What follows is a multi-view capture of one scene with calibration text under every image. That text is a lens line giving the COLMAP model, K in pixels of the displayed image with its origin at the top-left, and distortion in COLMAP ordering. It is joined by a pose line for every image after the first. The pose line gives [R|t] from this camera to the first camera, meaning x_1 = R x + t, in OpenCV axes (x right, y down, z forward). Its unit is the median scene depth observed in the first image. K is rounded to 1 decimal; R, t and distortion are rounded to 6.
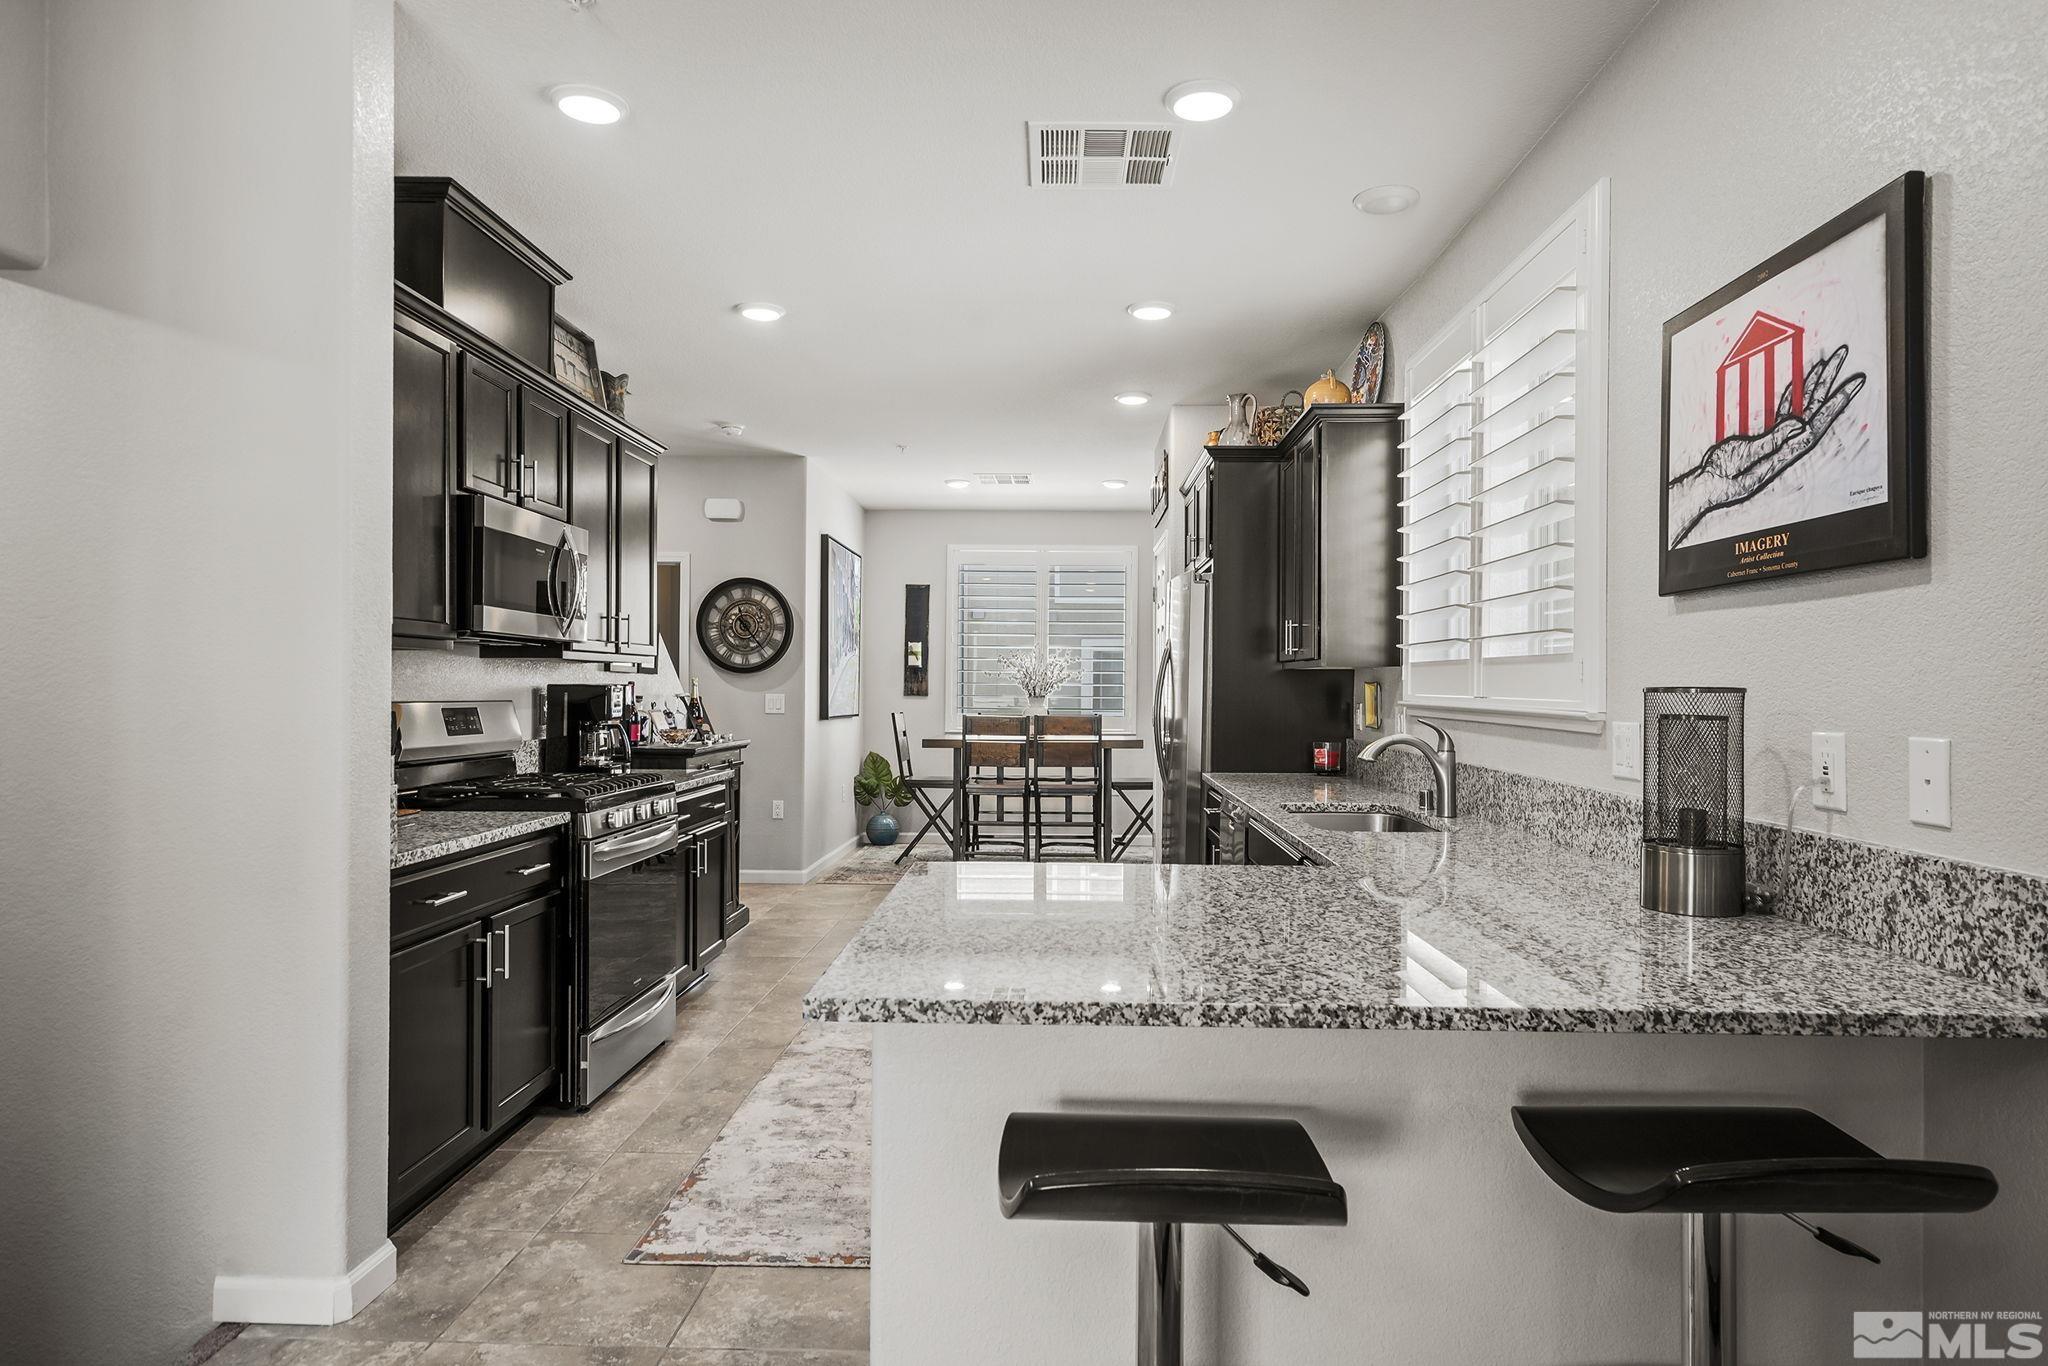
lens RADIAL K [[1013.6, 0, 1018.9], [0, 1013.6, 676.6], [0, 0, 1]] dist [-0.001664, 0.001132]
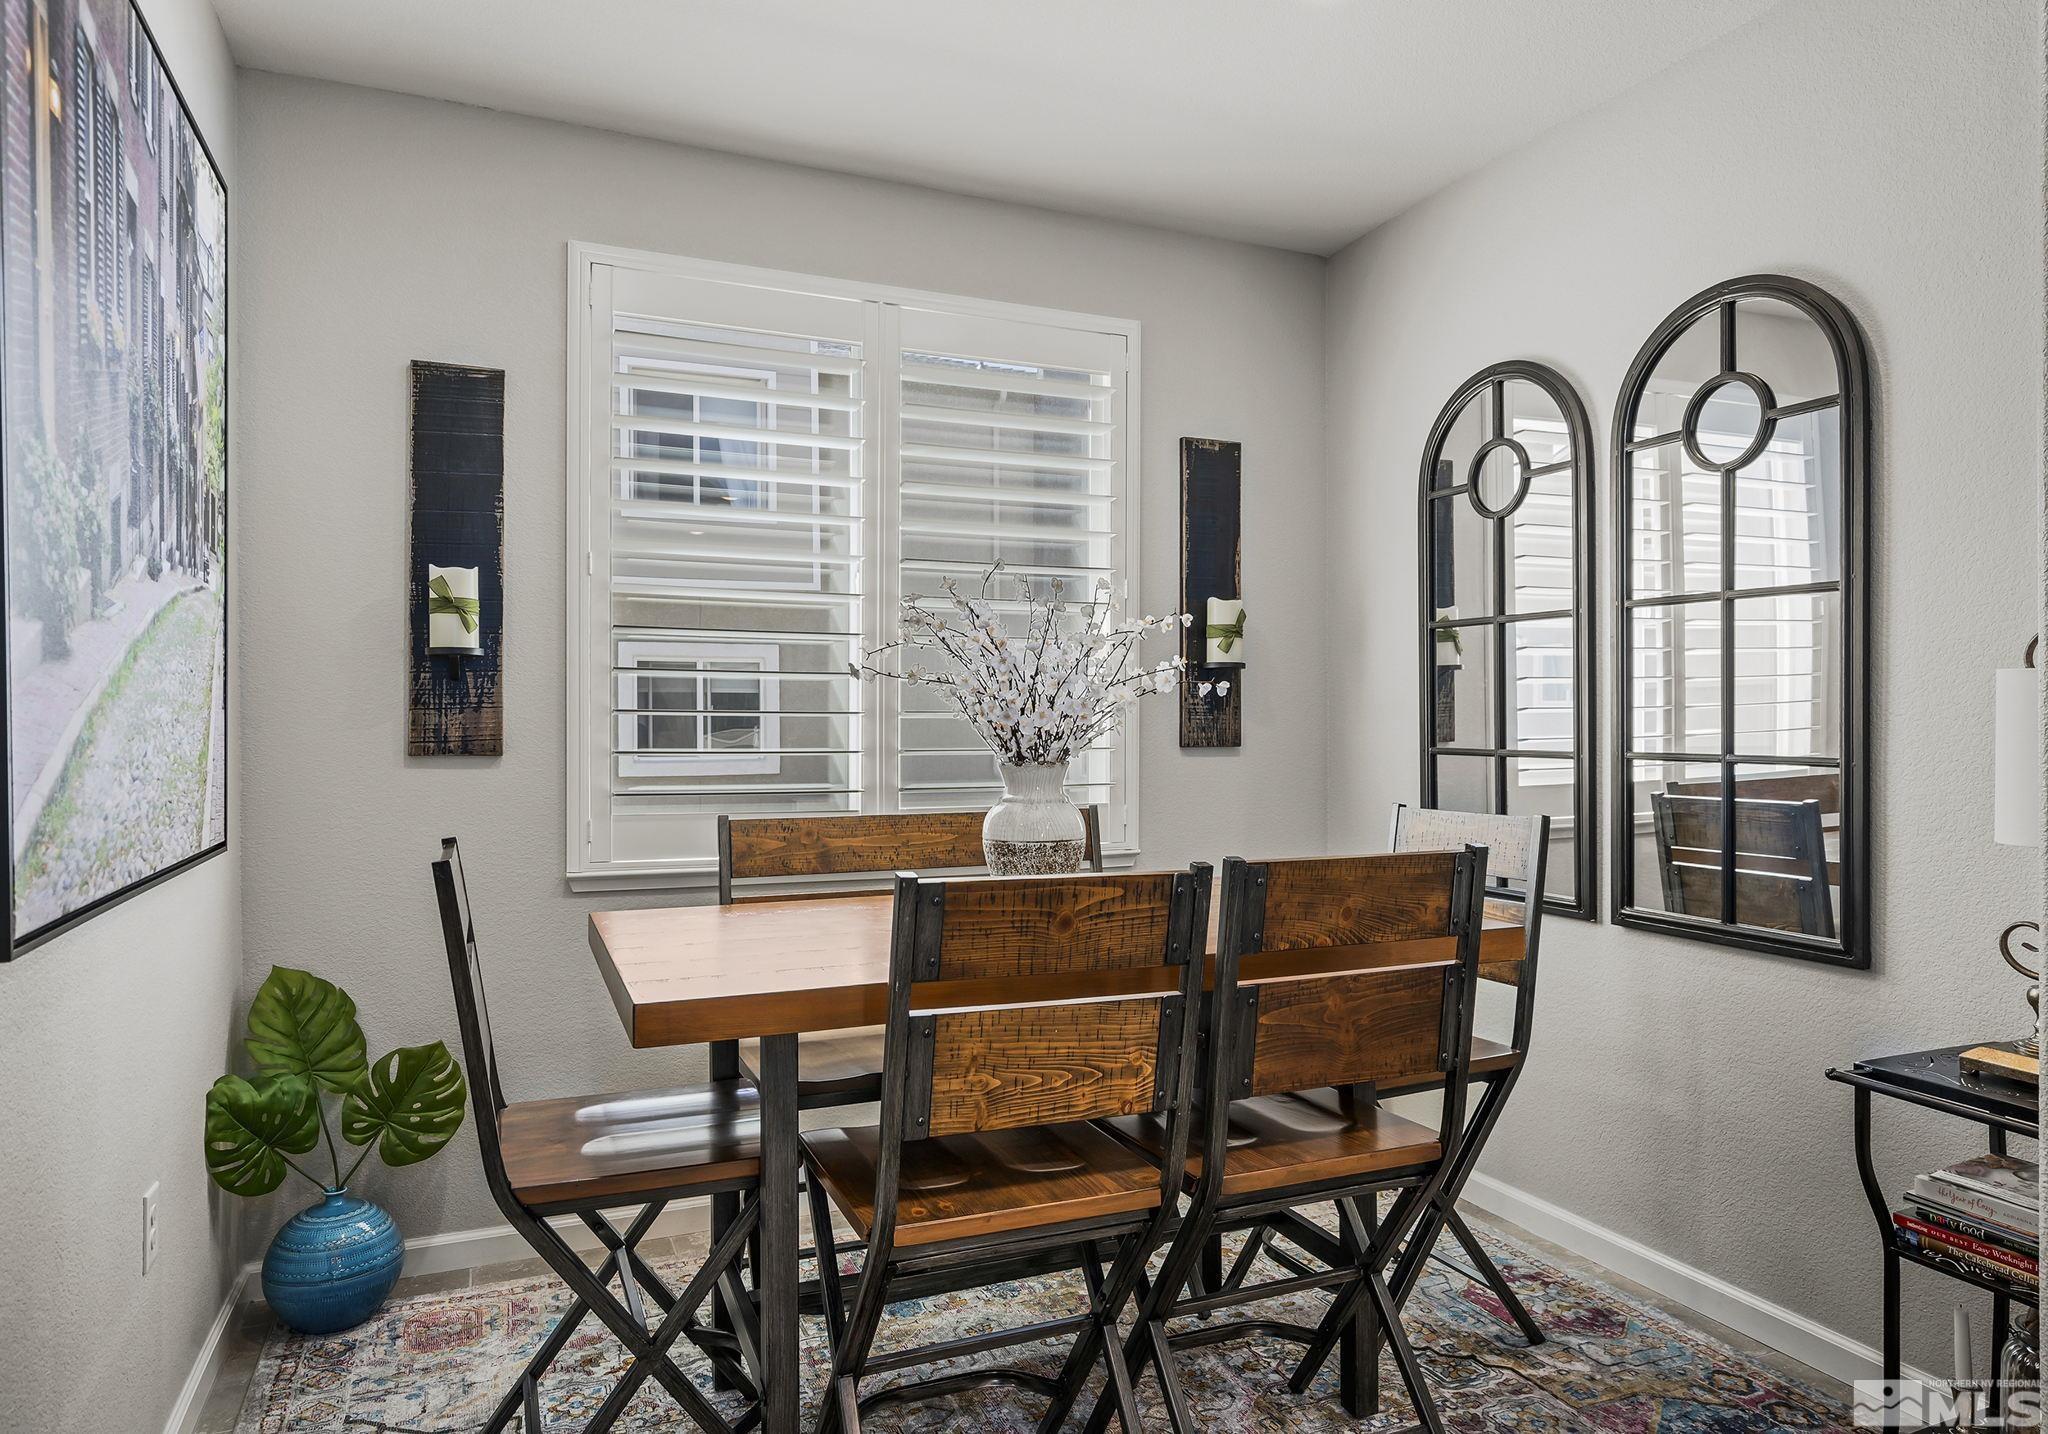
lens RADIAL K [[1250.7, 0, 1024.0], [0, 1250.7, 717.0], [0, 0, 1]] dist [0.002167, 0.000957]
pose [[0.913283, -0.009787, 0.407207, -0.109482], [0.011697, 0.999929, -0.002202, 0.011876], [-0.407157, 0.006775, 0.913333, 0.676756]]
